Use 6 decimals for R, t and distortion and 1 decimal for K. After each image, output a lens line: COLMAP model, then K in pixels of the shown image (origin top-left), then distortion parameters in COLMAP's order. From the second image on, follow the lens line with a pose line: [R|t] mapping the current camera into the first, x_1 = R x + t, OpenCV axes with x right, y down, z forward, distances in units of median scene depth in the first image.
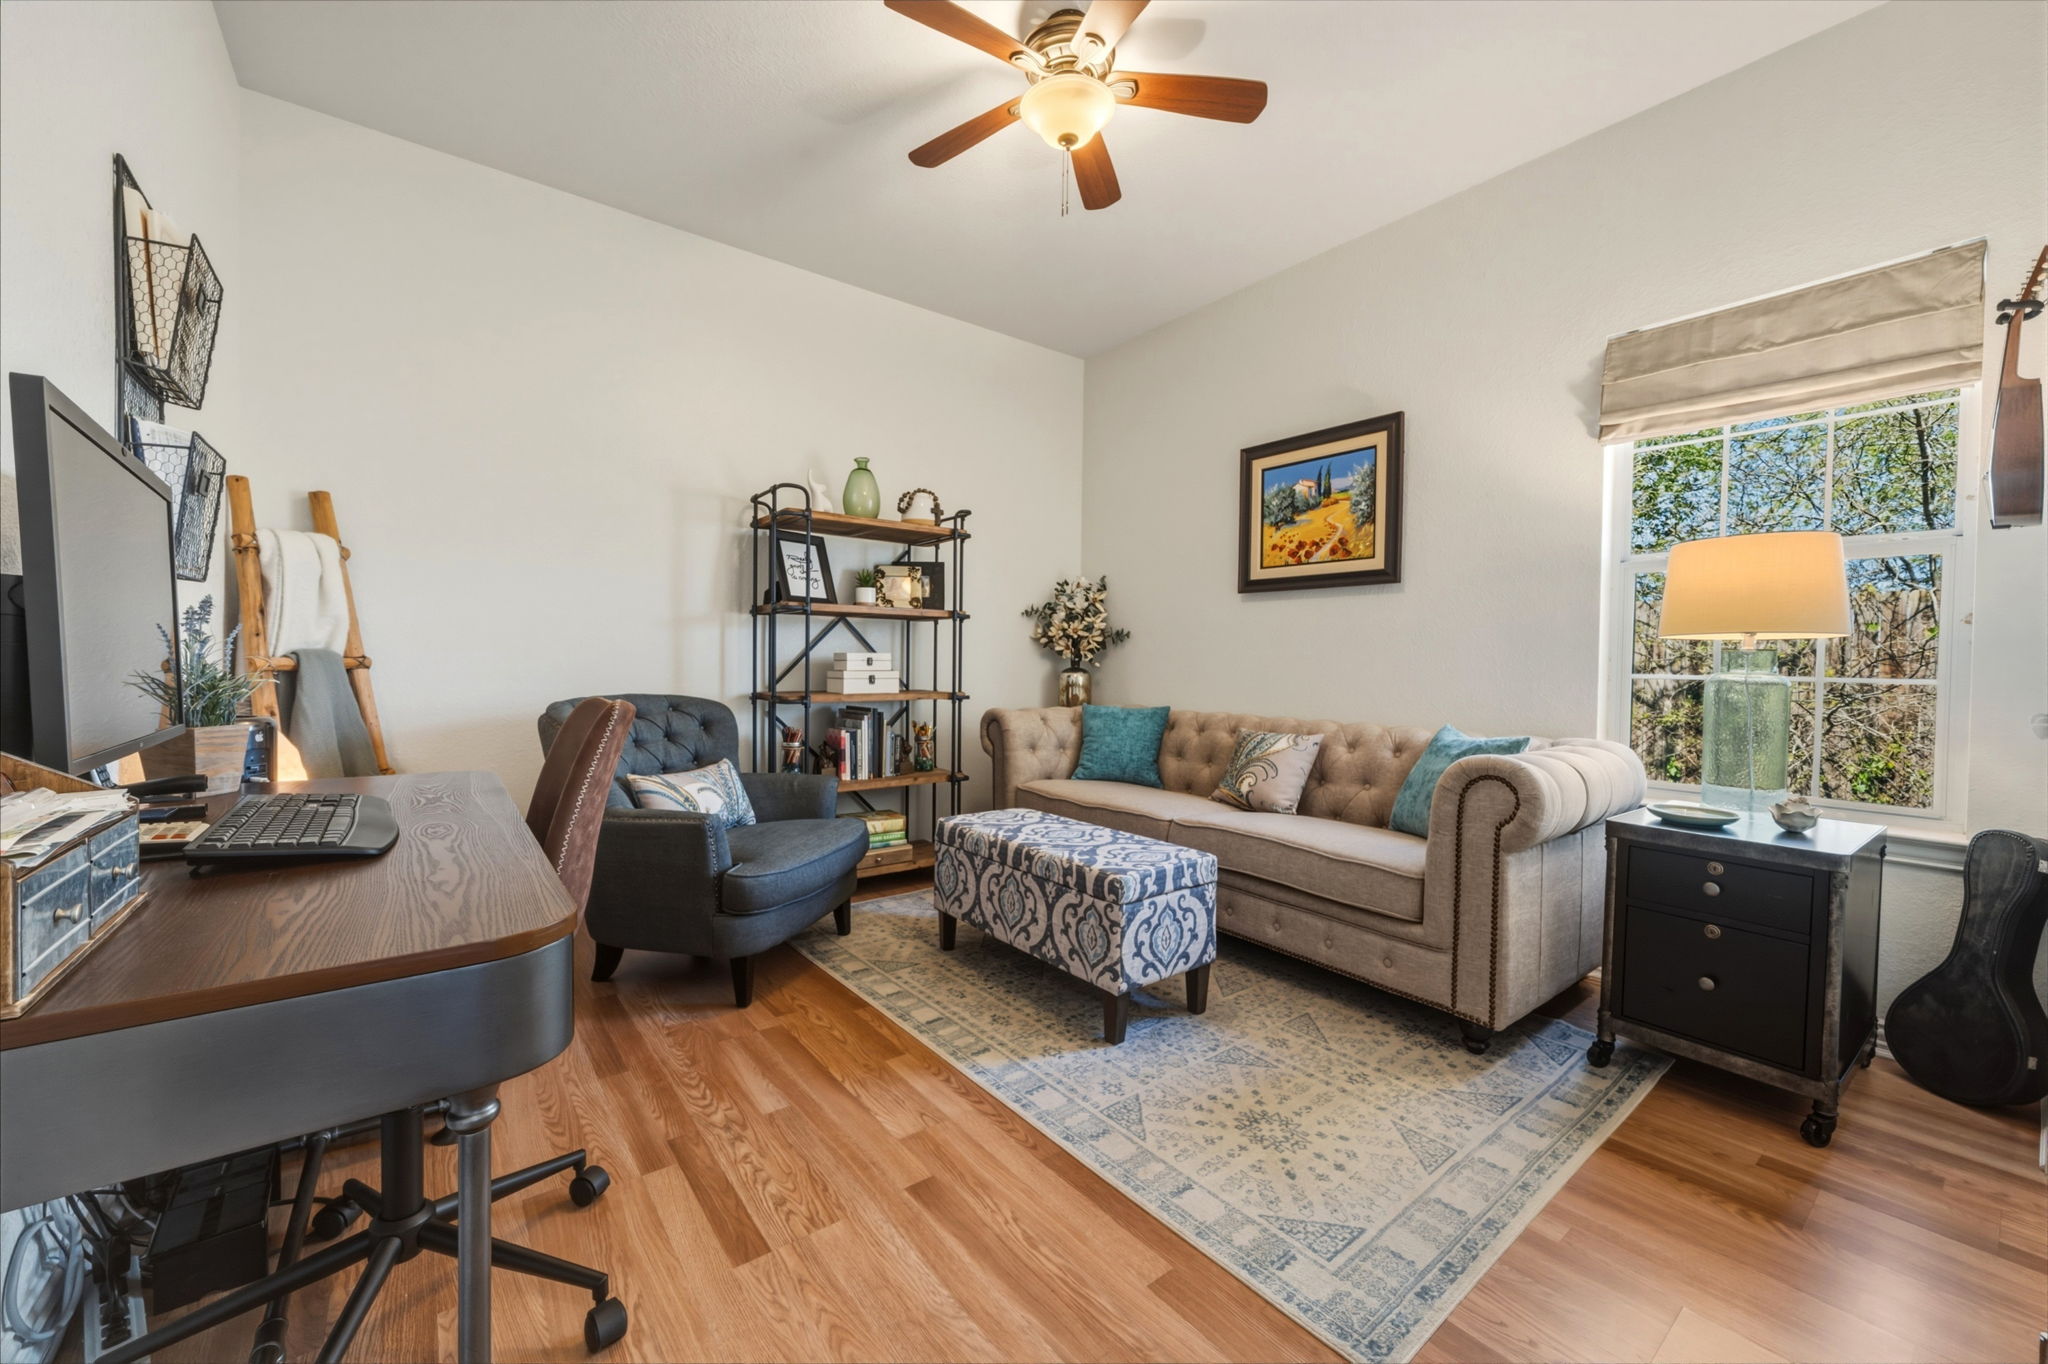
lens RADIAL K [[788.1, 0, 1028.7], [0, 788.1, 679.1], [0, 0, 1]] dist [-0.000588, 0.000197]
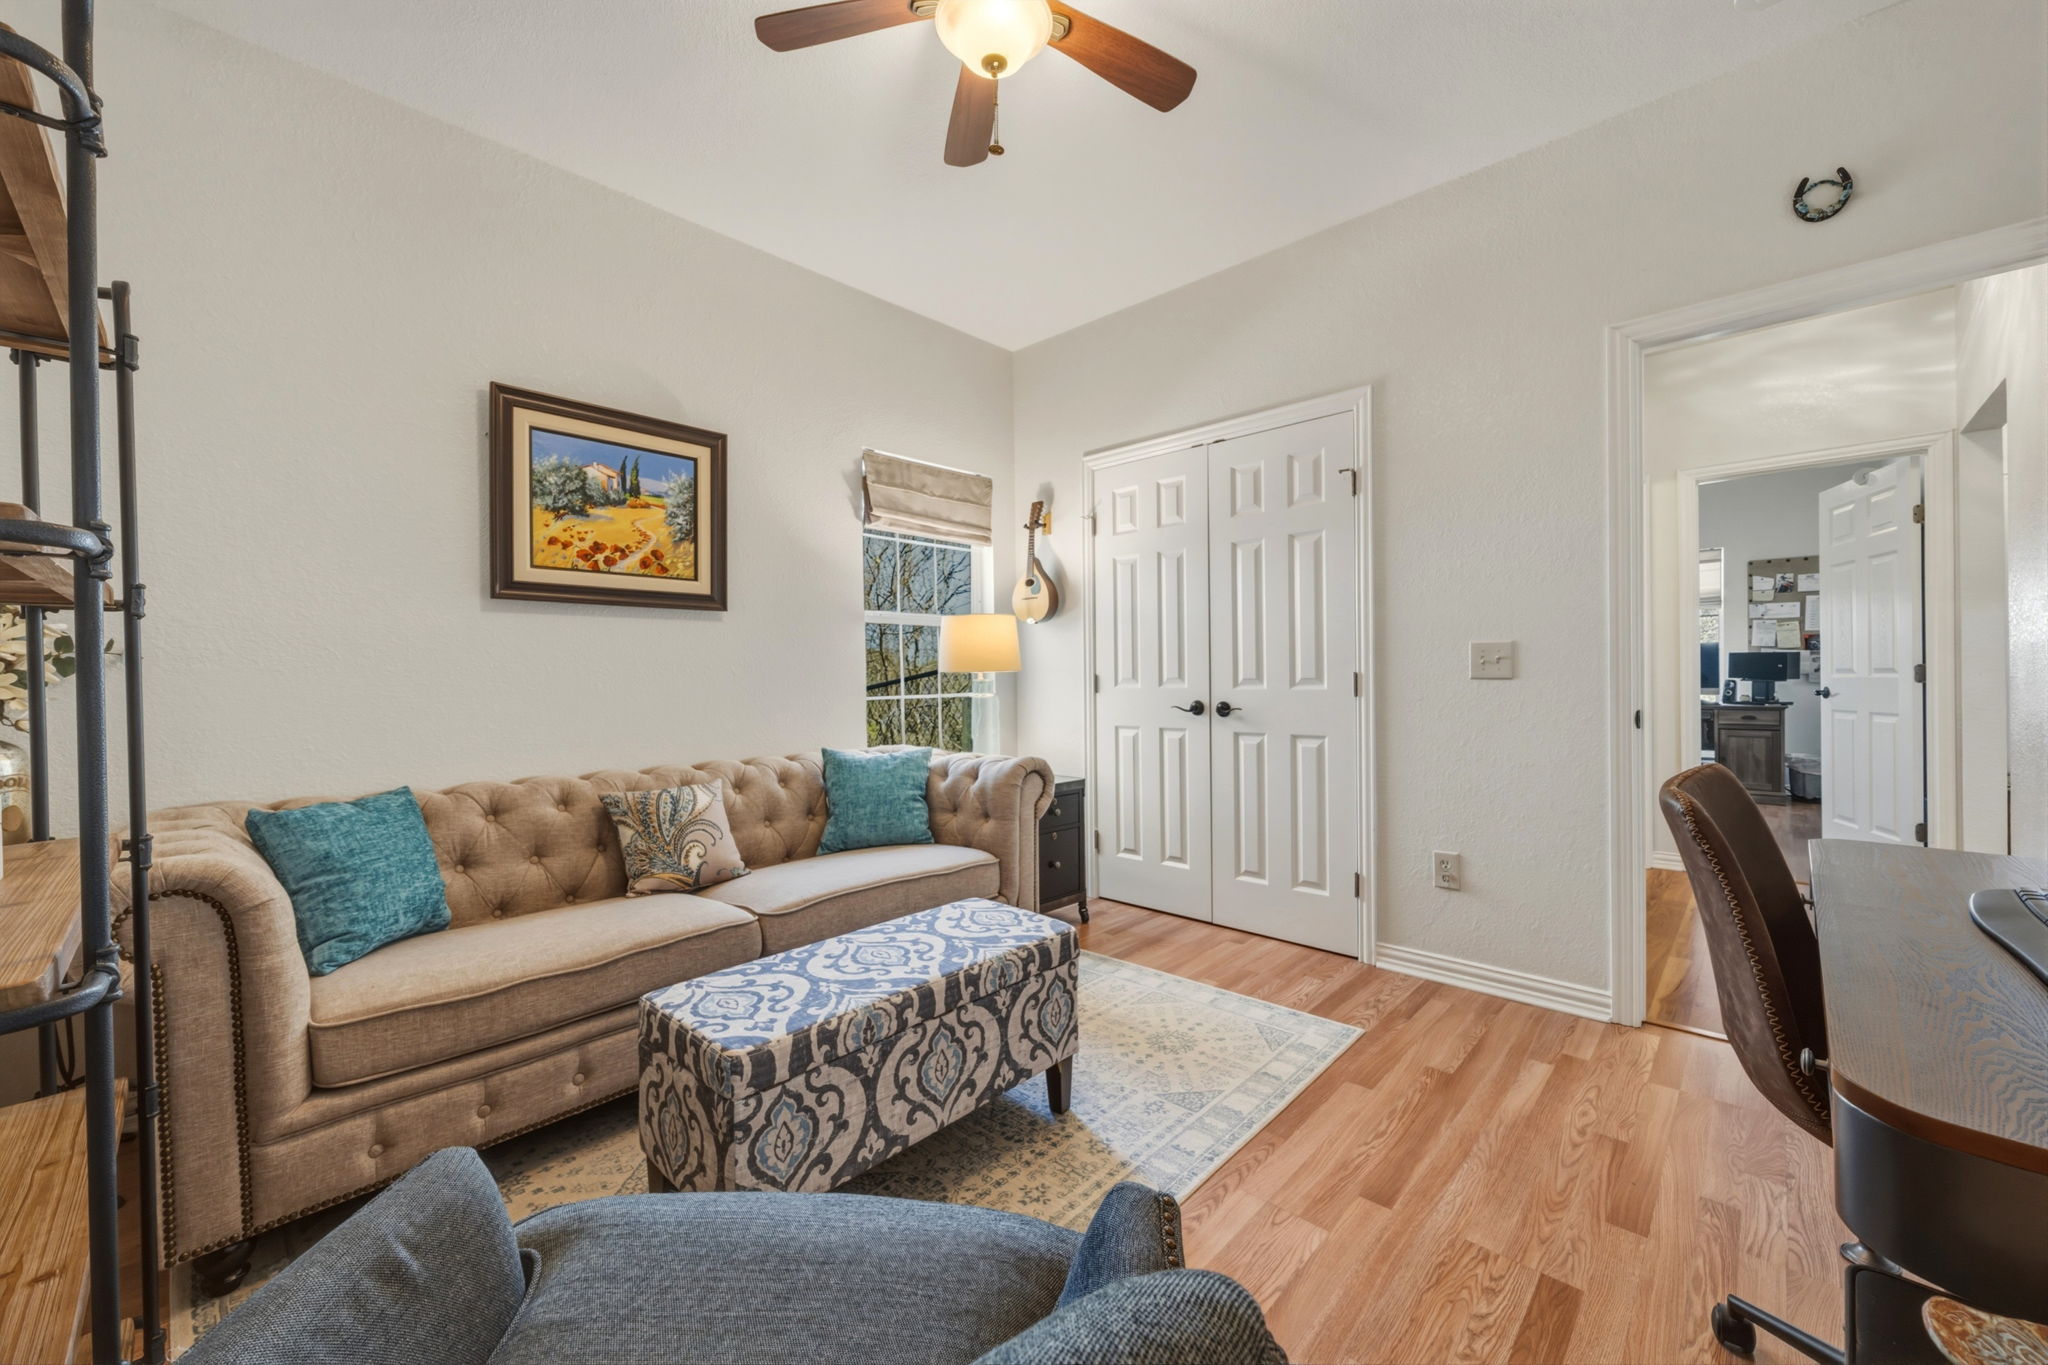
lens RADIAL K [[788.1, 0, 1028.7], [0, 788.1, 679.6], [0, 0, 1]] dist [-0.000588, 0.000197]
pose [[-0.149266, -0.019478, 0.988605, -0.512057], [0.032015, 0.999187, 0.024521, -0.047963], [-0.988279, 0.035310, -0.148521, 0.739424]]
